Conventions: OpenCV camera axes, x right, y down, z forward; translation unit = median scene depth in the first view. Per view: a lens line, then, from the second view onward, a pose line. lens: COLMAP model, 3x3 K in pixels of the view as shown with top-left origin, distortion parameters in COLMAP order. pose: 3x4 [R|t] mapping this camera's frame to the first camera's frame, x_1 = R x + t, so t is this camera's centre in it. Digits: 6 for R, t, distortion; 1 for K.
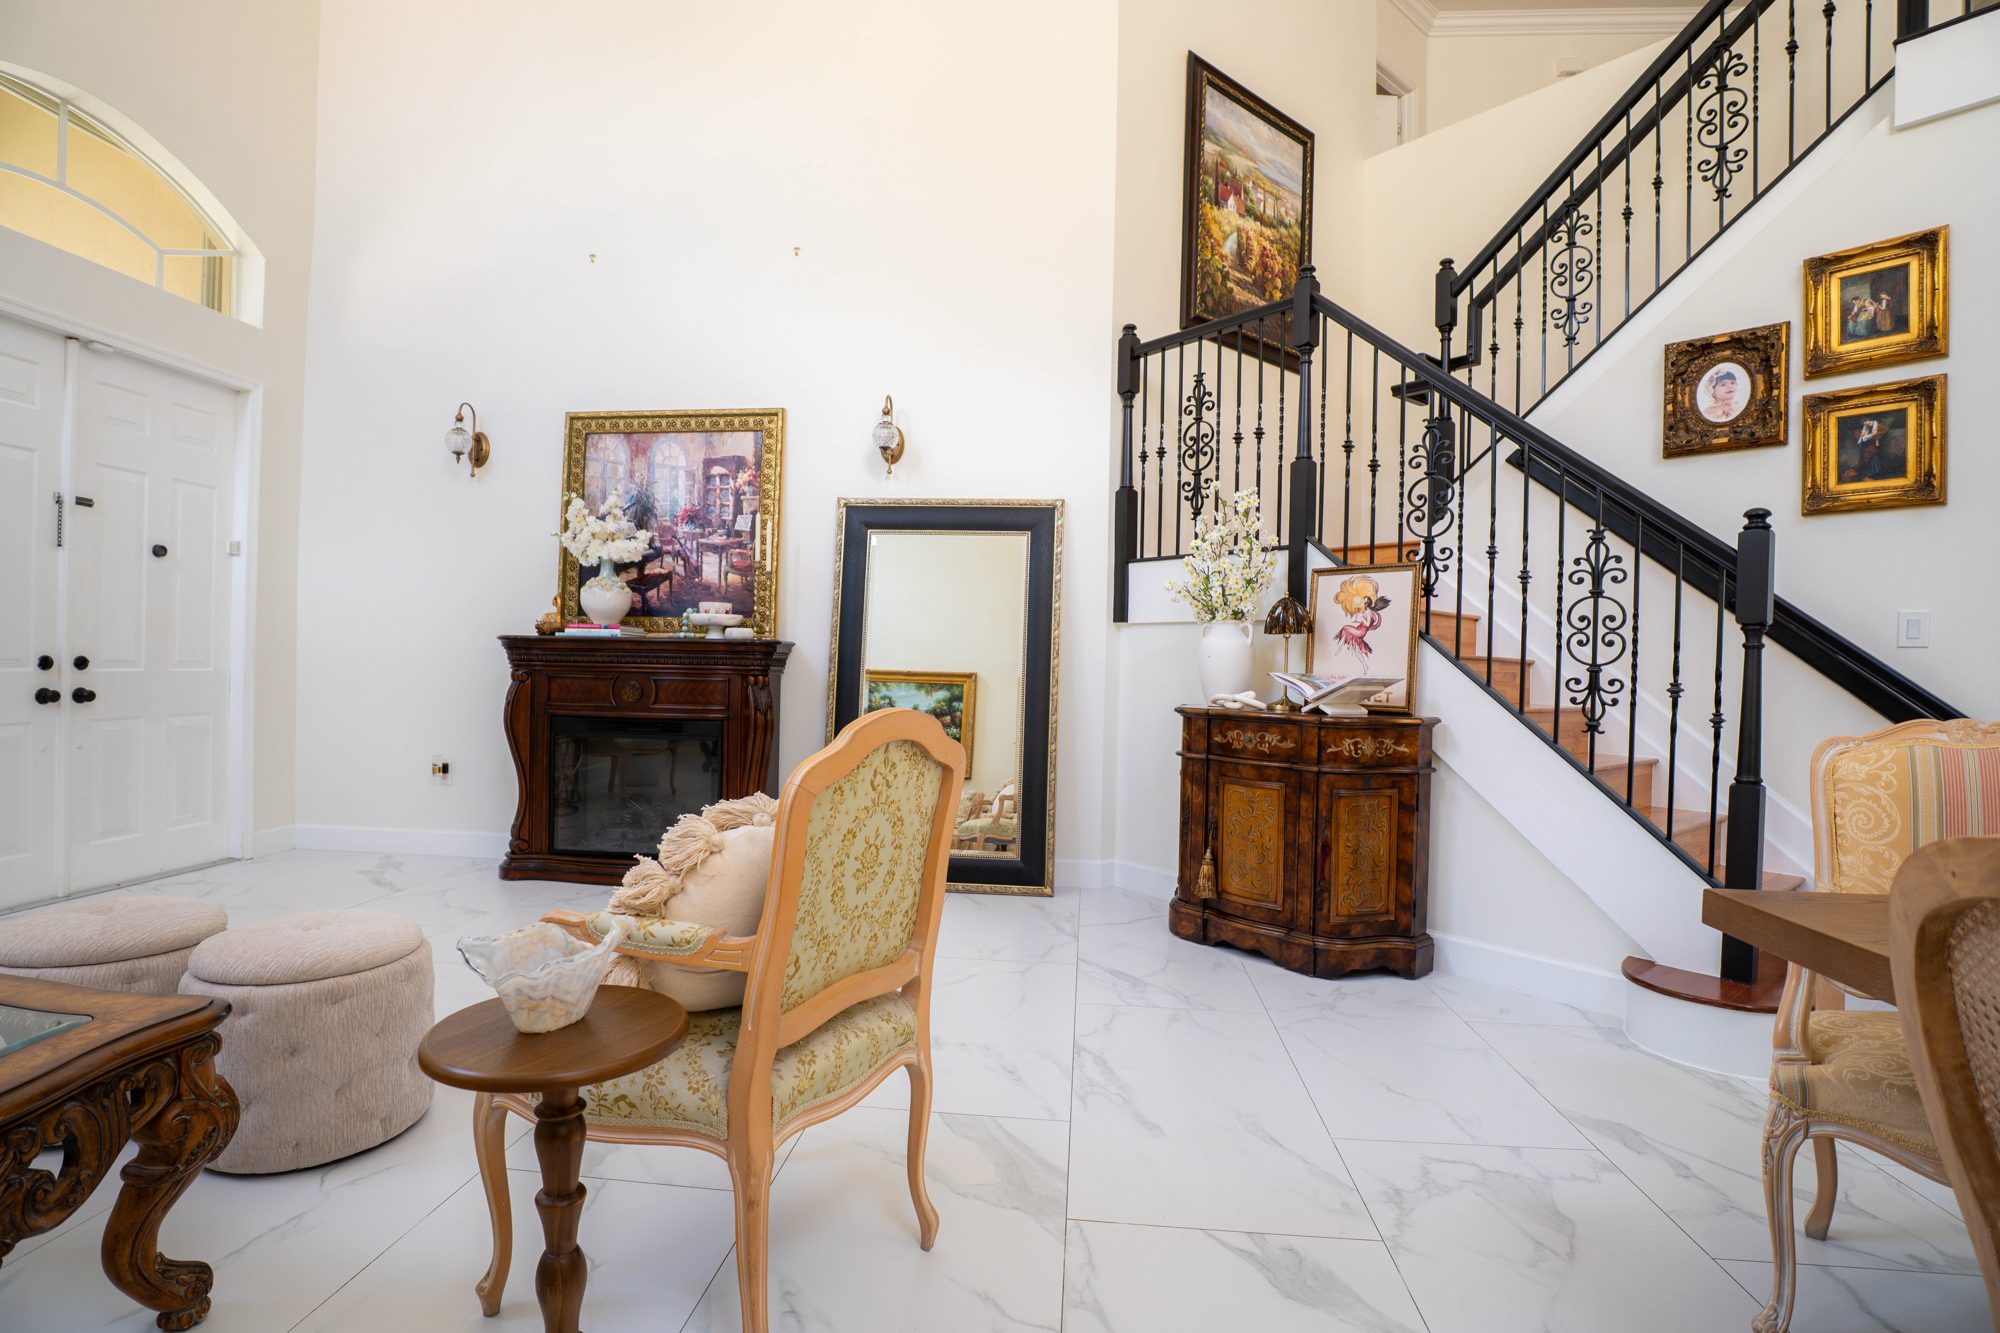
lens RADIAL K [[898.5, 0, 1000.0], [0, 898.5, 666.5], [0, 0, 1]] dist [-0.067694, 0.014826]
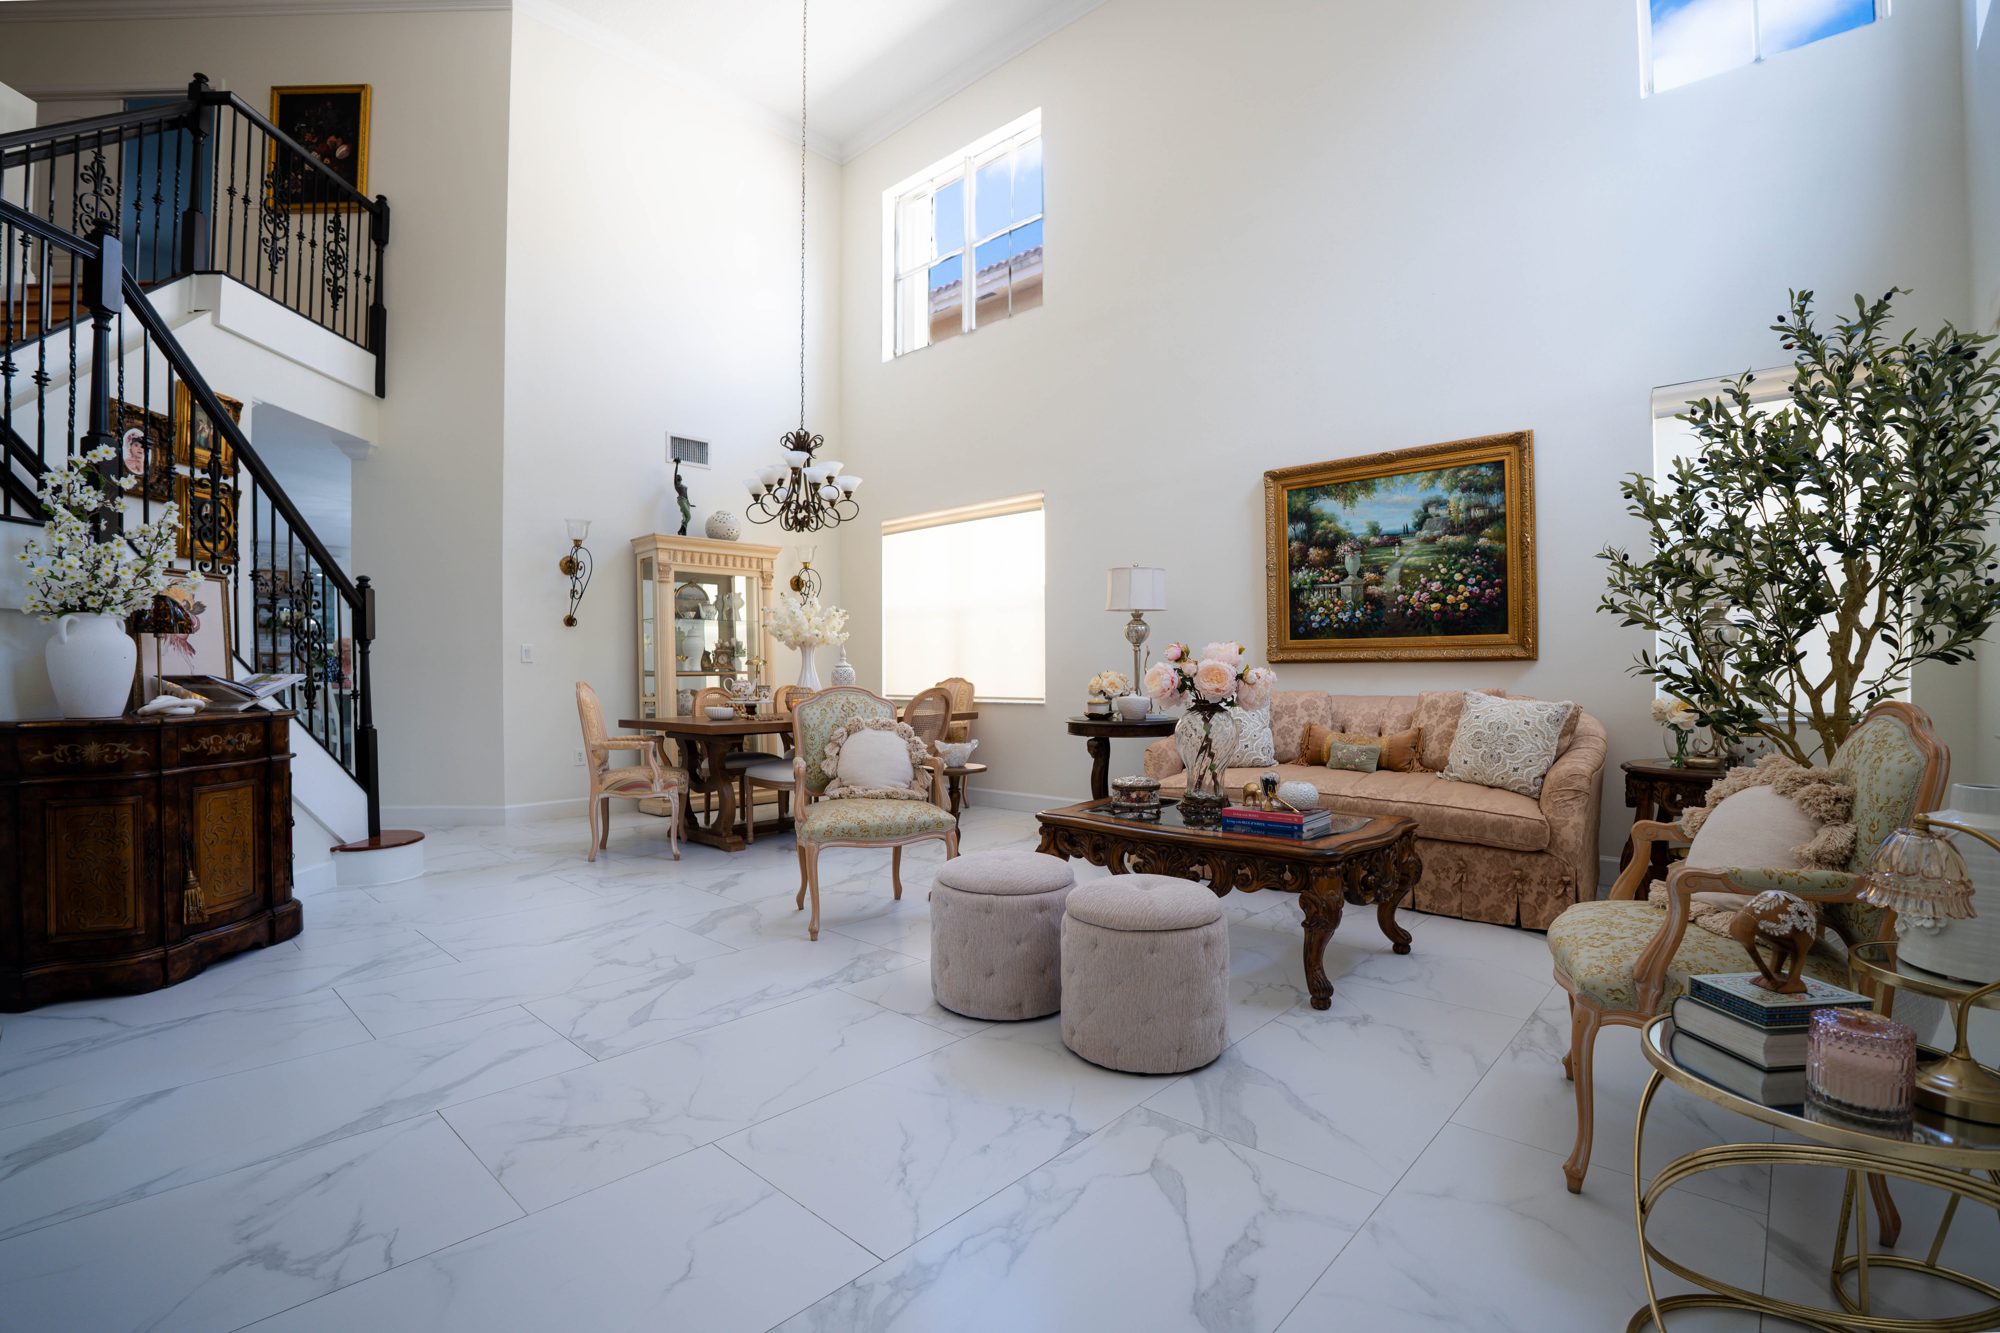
lens RADIAL K [[898.5, 0, 1000.0], [0, 898.5, 666.5], [0, 0, 1]] dist [-0.067694, 0.014826]
pose [[-0.790667, -0.004240, 0.612232, -0.963390], [-0.009490, 0.999941, -0.005331, -0.004369], [-0.612173, -0.010026, -0.790661, 1.223141]]
